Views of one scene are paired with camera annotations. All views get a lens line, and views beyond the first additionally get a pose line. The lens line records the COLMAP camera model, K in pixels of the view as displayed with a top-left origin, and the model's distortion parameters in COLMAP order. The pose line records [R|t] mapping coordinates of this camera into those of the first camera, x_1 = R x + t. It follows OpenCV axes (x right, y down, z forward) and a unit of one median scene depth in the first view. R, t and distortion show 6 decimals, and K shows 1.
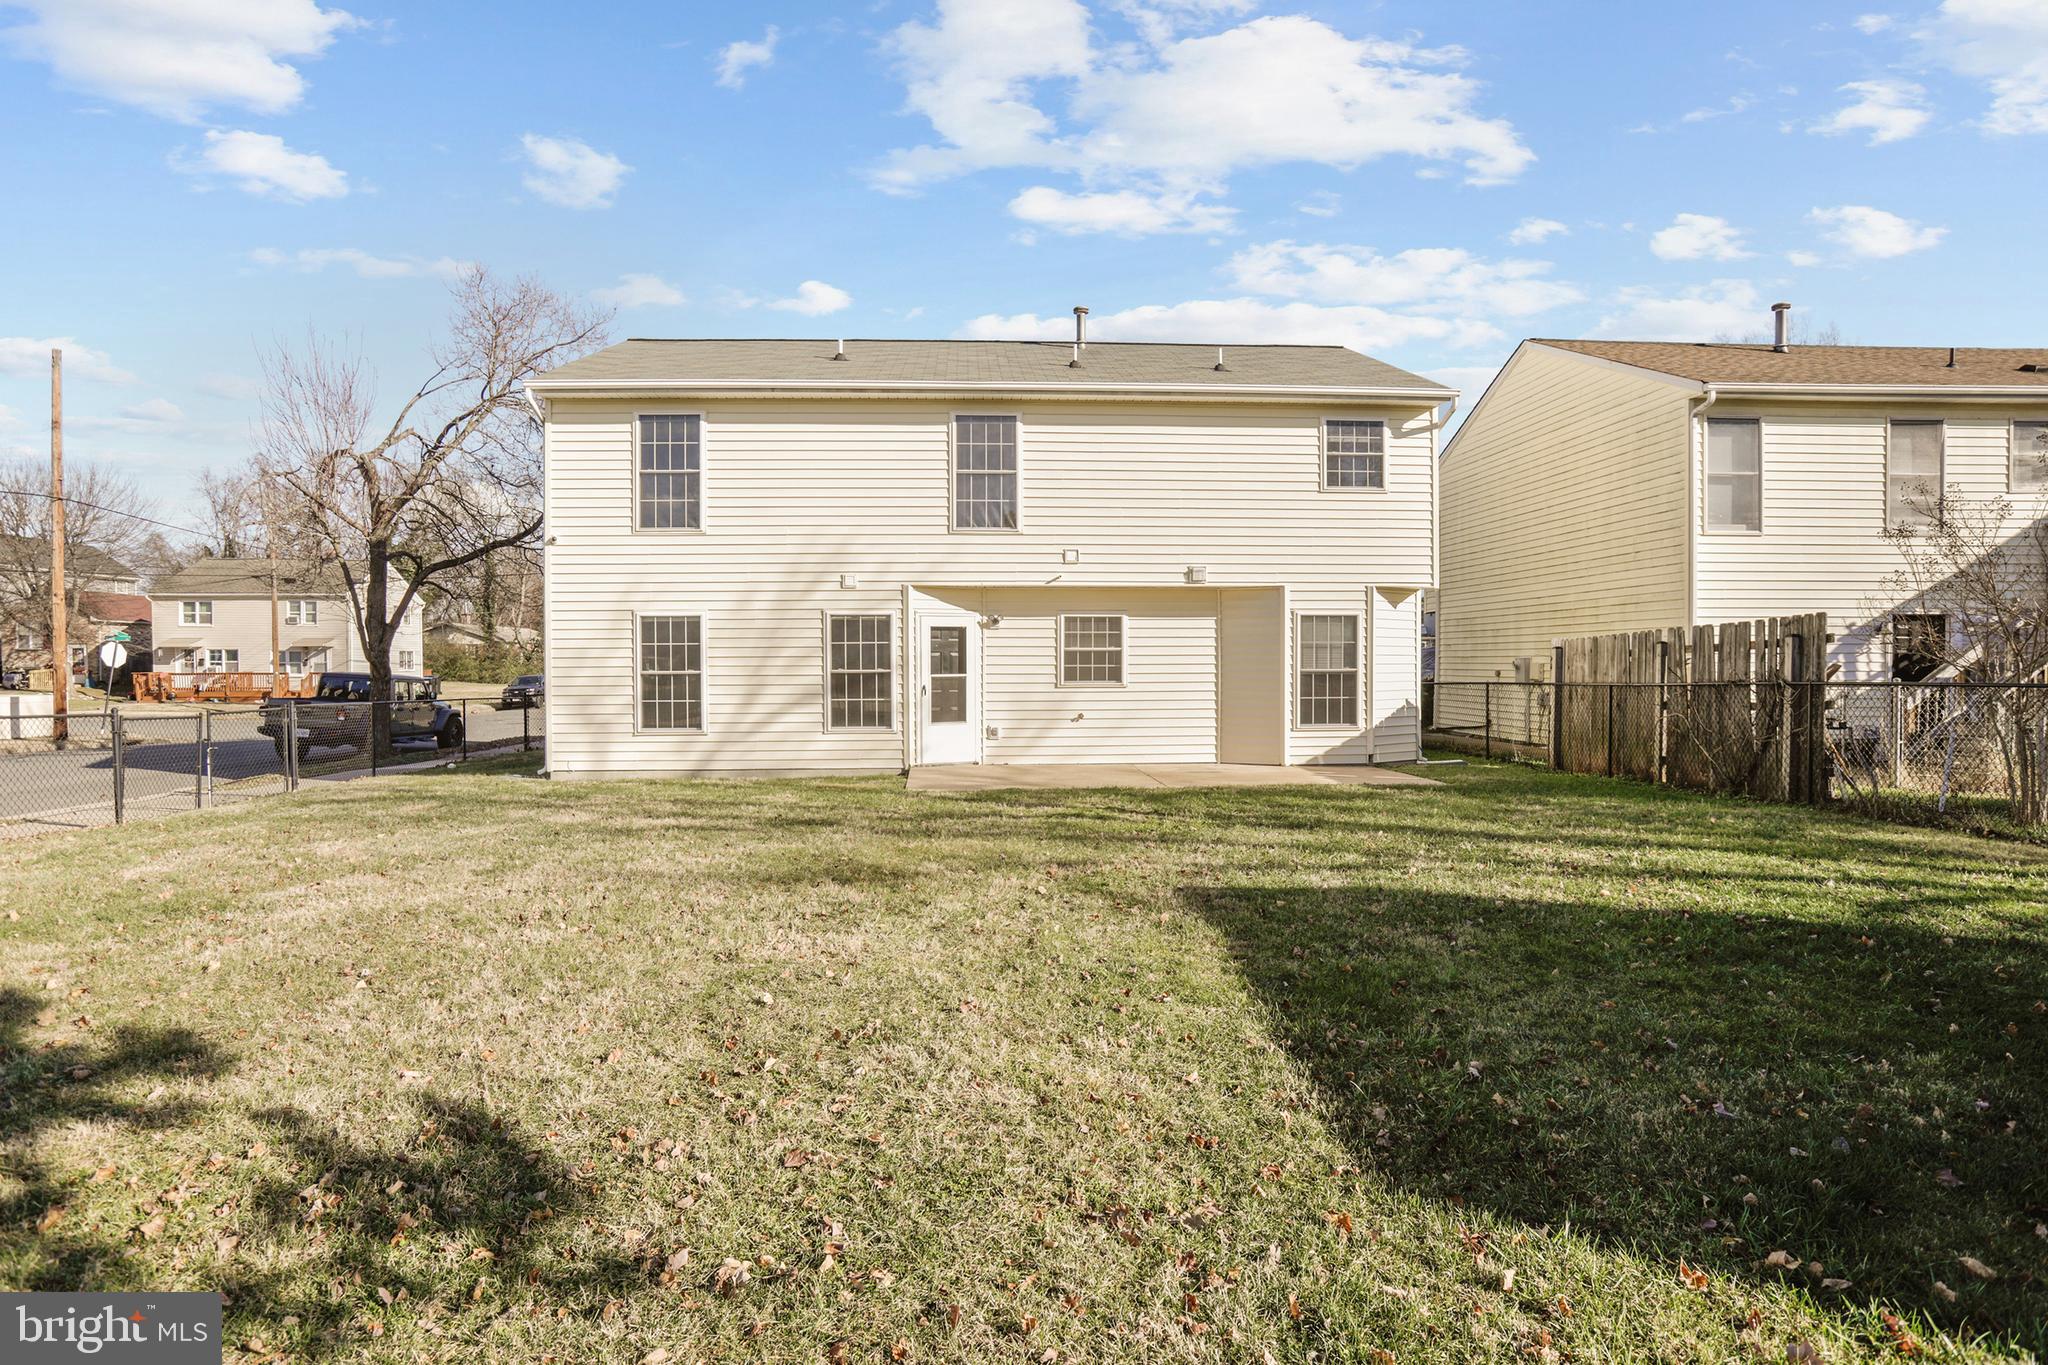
lens RADIAL K [[1122.7, 0, 1024.0], [0, 1122.7, 682.5], [0, 0, 1]] dist [-0.045259, 0.050685]
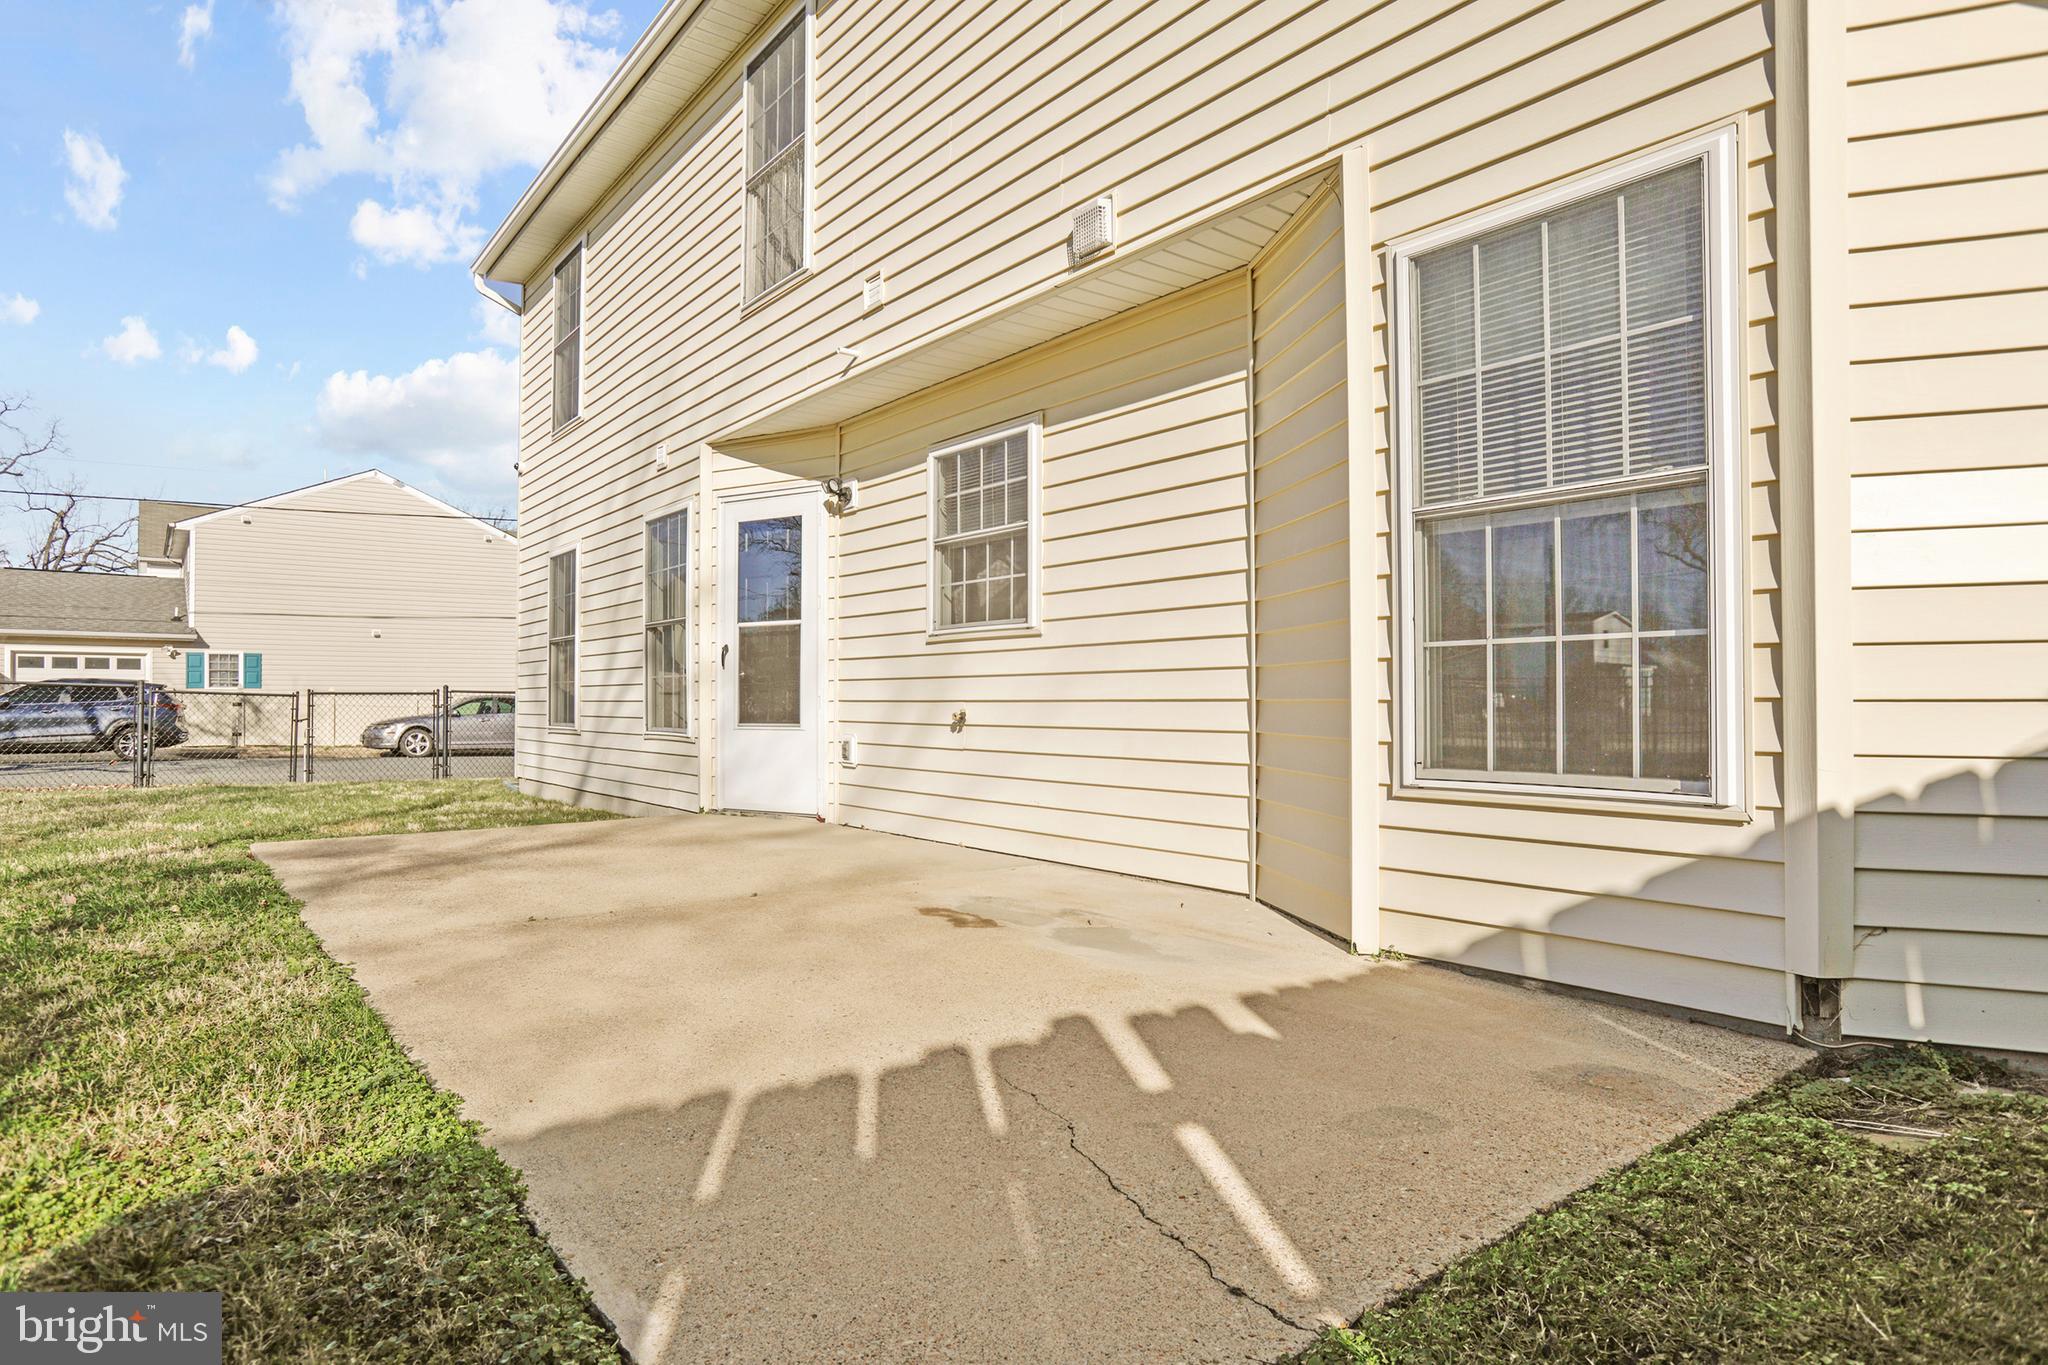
lens RADIAL K [[1155.0, 0, 1024.0], [0, 1155.0, 682.5], [0, 0, 1]] dist [-0.013617, 0.000726]
pose [[0.567202, -0.010495, -0.823512, 0.388920], [-0.018811, 0.999493, -0.025695, 0.028645], [0.823364, 0.030065, 0.566717, 0.824722]]
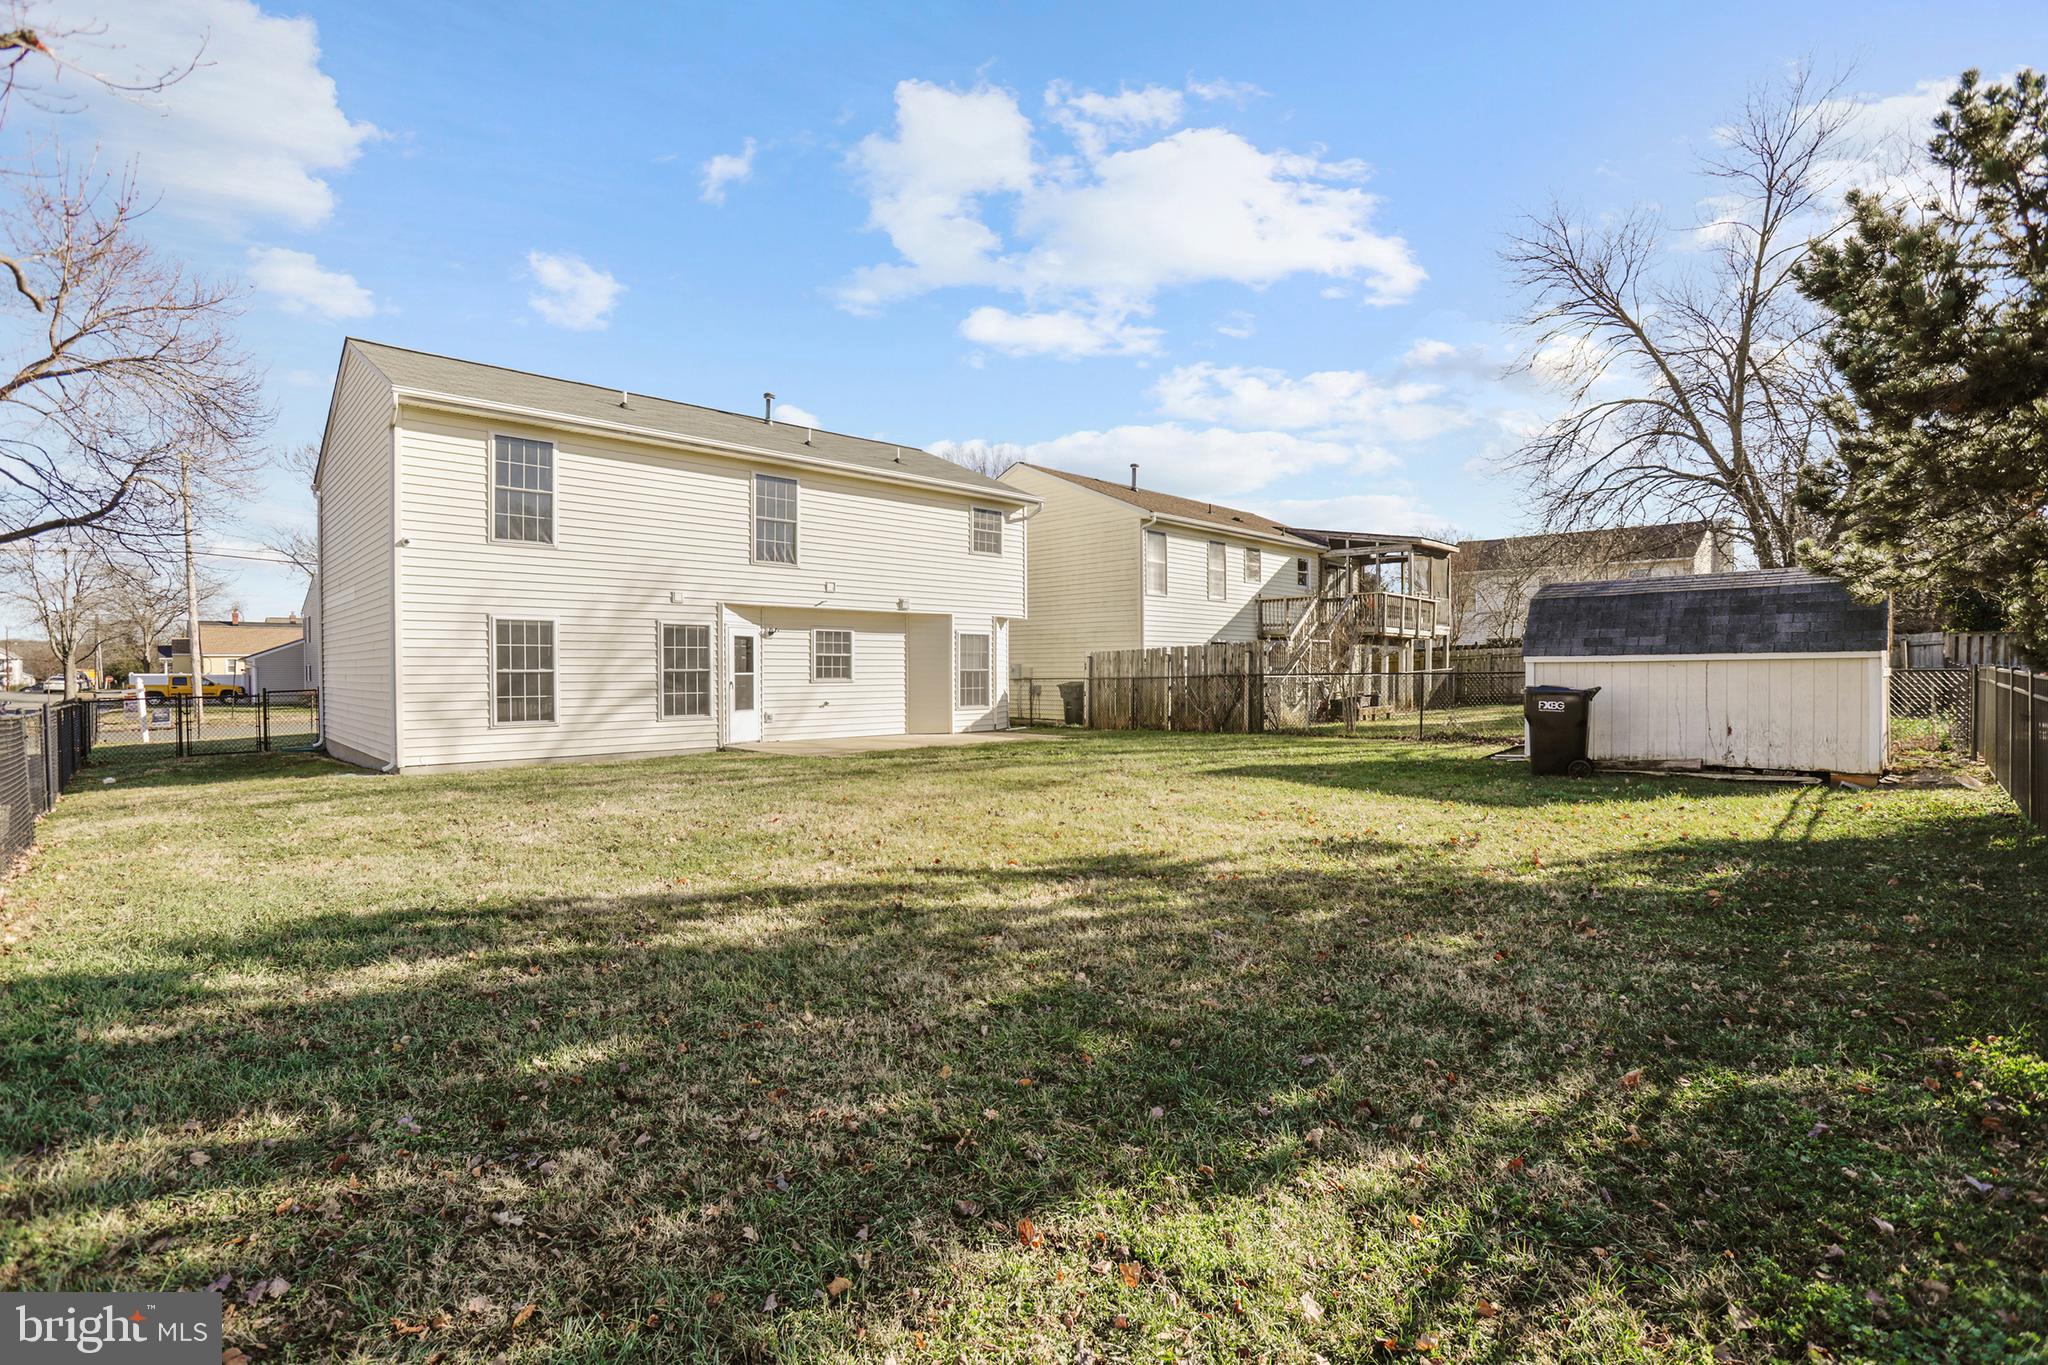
lens RADIAL K [[990.0, 0, 1024.0], [0, 990.0, 682.5], [0, 0, 1]] dist [-0.002584, 0.027603]
pose [[0.746987, -0.006877, 0.664804, -0.588442], [0.011127, 0.999936, -0.002159, 0.009842], [-0.664746, 0.009010, 0.747015, -0.063241]]
